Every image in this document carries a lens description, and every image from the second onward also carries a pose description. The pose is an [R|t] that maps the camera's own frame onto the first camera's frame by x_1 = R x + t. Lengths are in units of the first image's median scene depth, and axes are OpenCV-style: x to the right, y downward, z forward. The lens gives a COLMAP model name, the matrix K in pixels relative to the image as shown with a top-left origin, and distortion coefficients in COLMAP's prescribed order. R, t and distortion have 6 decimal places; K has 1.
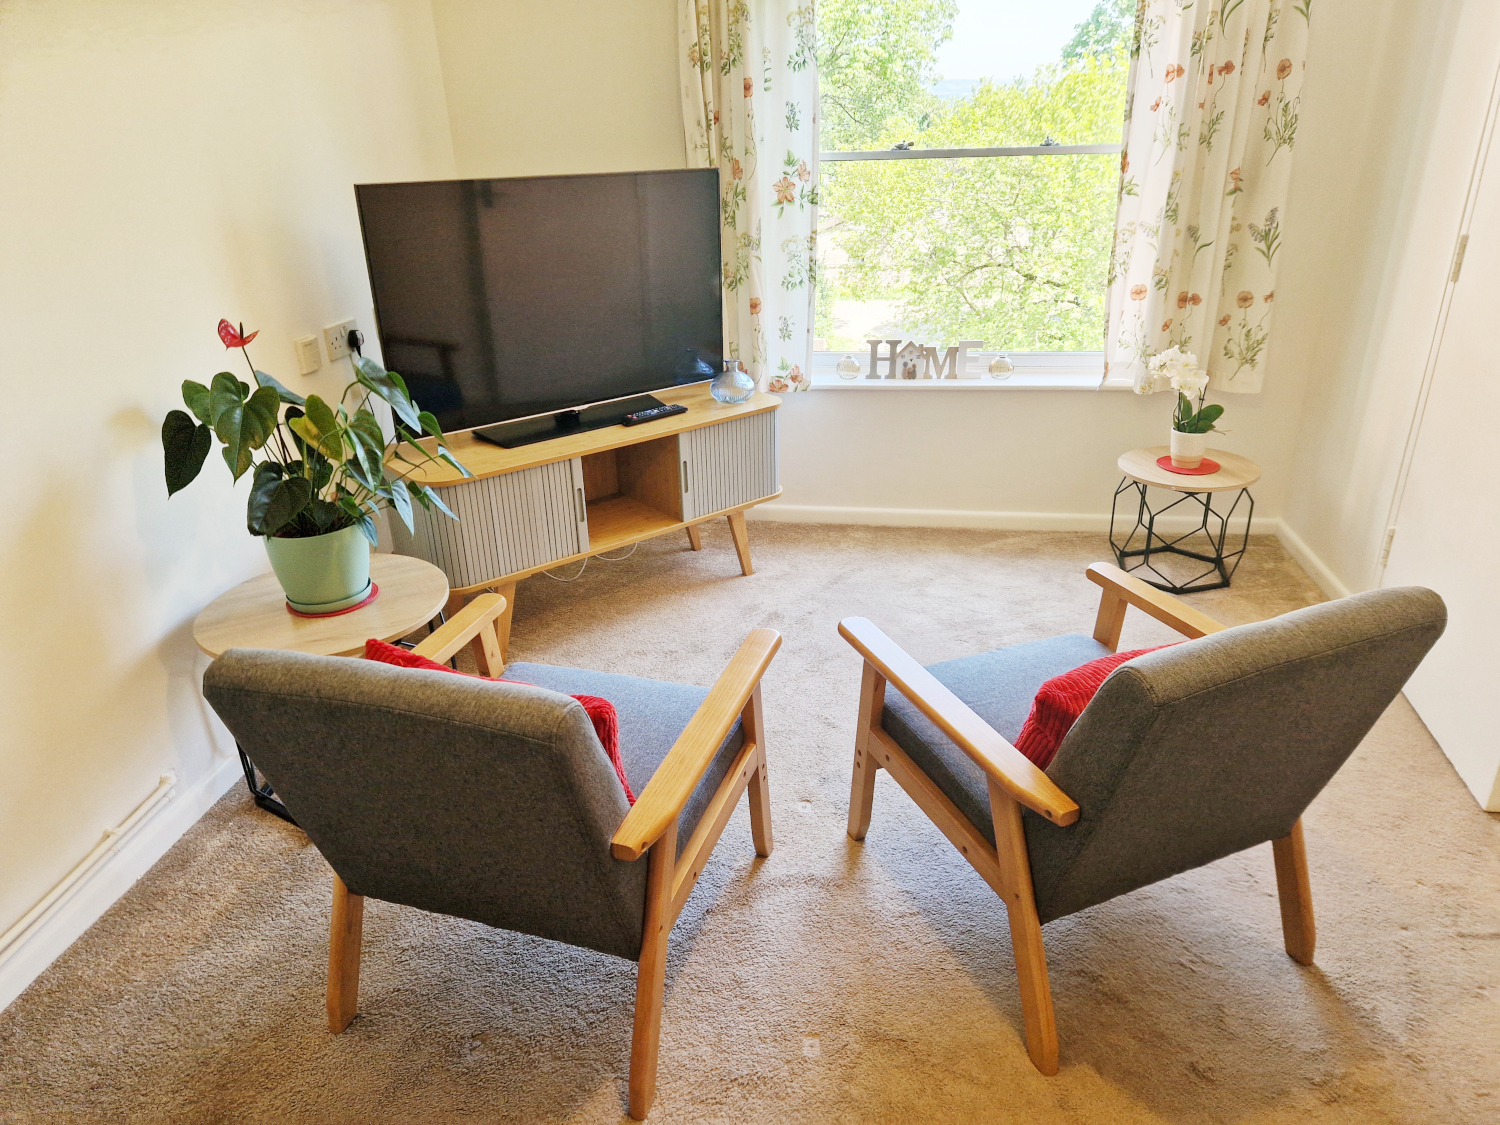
lens RADIAL K [[994.6, 0, 742.3], [0, 994.6, 557.2], [0, 0, 1]] dist [0.080074, -0.086030]
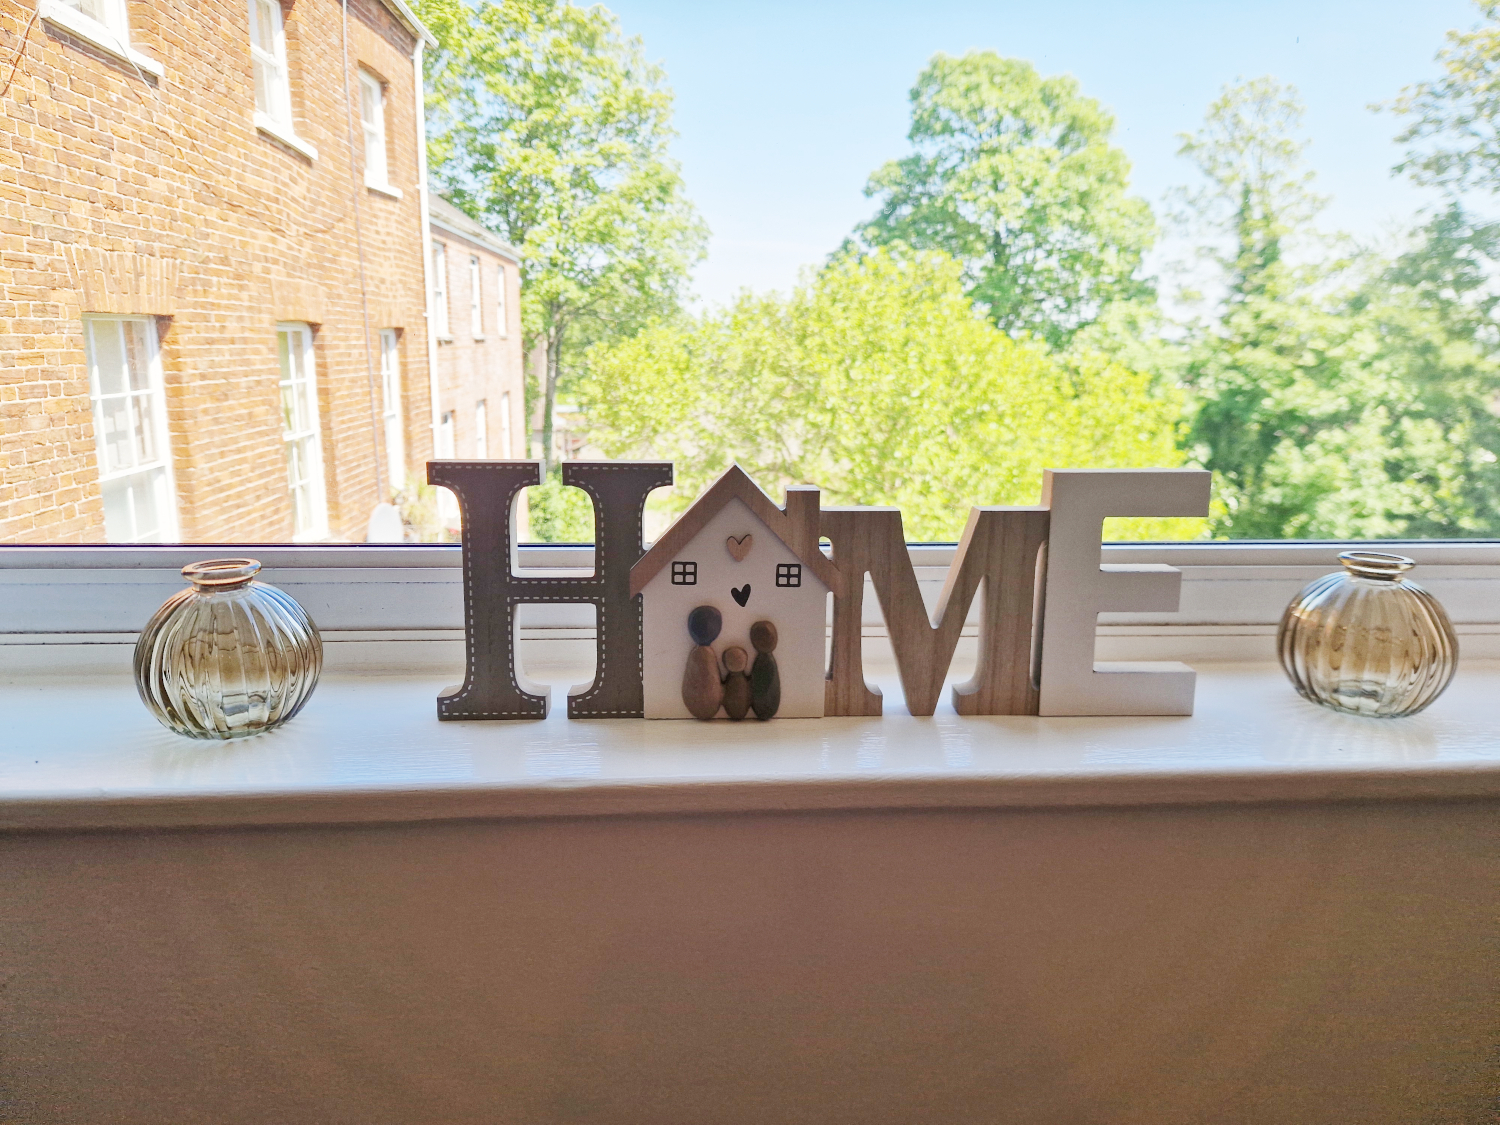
lens RADIAL K [[994.6, 0, 742.3], [0, 994.6, 557.2], [0, 0, 1]] dist [0.080074, -0.086030]
pose [[0.974179, 0.000504, 0.225777, 0.135037], [0.046072, 0.978512, -0.200975, -0.172190], [-0.221027, 0.206188, 0.953223, 0.852970]]
